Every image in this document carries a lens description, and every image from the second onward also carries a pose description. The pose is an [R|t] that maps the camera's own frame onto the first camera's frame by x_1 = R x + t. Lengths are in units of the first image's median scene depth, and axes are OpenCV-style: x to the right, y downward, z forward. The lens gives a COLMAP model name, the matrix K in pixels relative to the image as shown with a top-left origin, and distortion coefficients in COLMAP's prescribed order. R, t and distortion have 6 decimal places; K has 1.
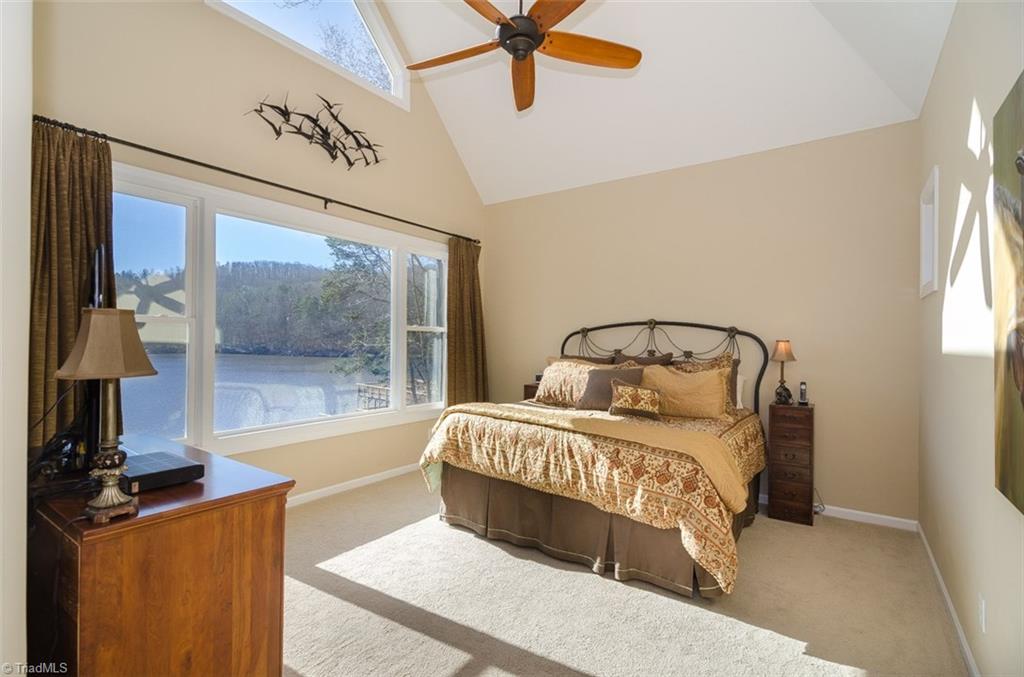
lens RADIAL K [[486.1, 0, 514.1], [0, 486.1, 339.2], [0, 0, 1]] dist [0.006218, -0.004780]
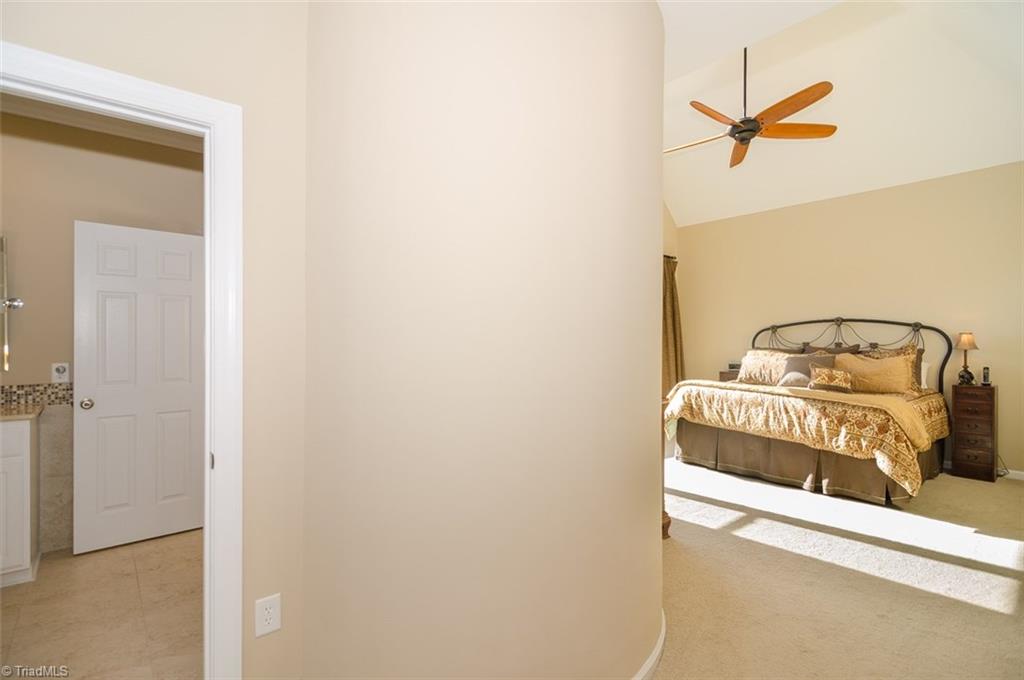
lens RADIAL K [[486.1, 0, 510.1], [0, 486.1, 339.4], [0, 0, 1]] dist [0.006218, -0.004780]
pose [[0.962163, -0.006456, -0.272398, -0.239529], [0.006639, 0.999978, -0.000251, 0.012718], [0.272394, -0.001567, 0.962185, -0.542482]]
